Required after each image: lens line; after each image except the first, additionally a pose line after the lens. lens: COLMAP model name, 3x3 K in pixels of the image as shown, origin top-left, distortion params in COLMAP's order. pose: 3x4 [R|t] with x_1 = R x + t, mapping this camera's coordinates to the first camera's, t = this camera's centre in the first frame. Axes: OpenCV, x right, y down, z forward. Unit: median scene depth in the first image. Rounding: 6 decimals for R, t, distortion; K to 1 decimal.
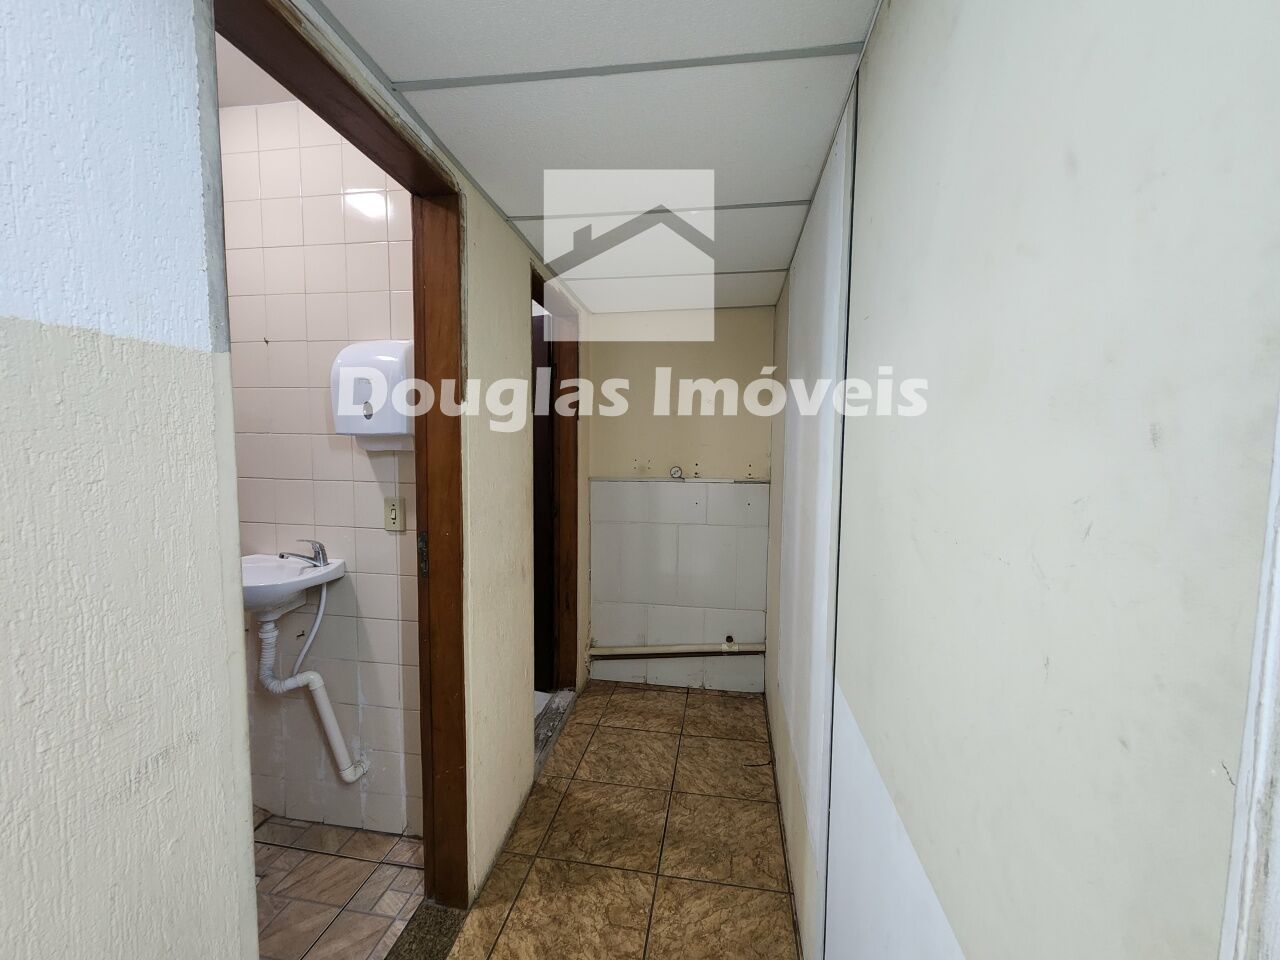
lens RADIAL K [[523.4, 0, 638.6], [0, 523.4, 480.3], [0, 0, 1]] dist [0.001756, 0.000113]
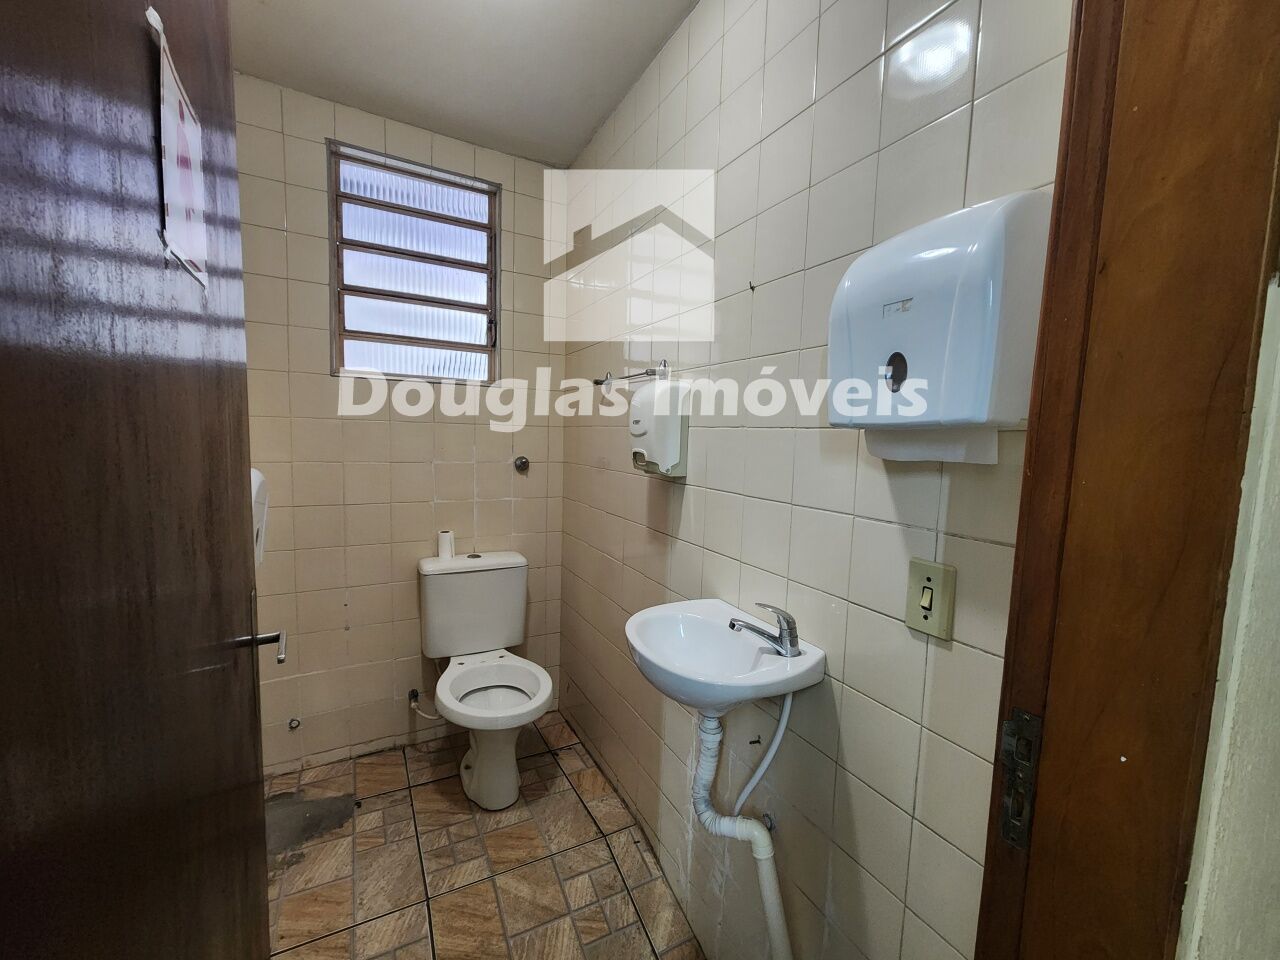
lens RADIAL K [[523.4, 0, 635.8], [0, 523.4, 484.7], [0, 0, 1]] dist [0.001756, 0.000113]
pose [[0.602151, 0.081656, -0.794195, -0.263572], [-0.078428, 0.995995, 0.042941, -0.035360], [0.794521, 0.036431, 0.606143, 0.511214]]
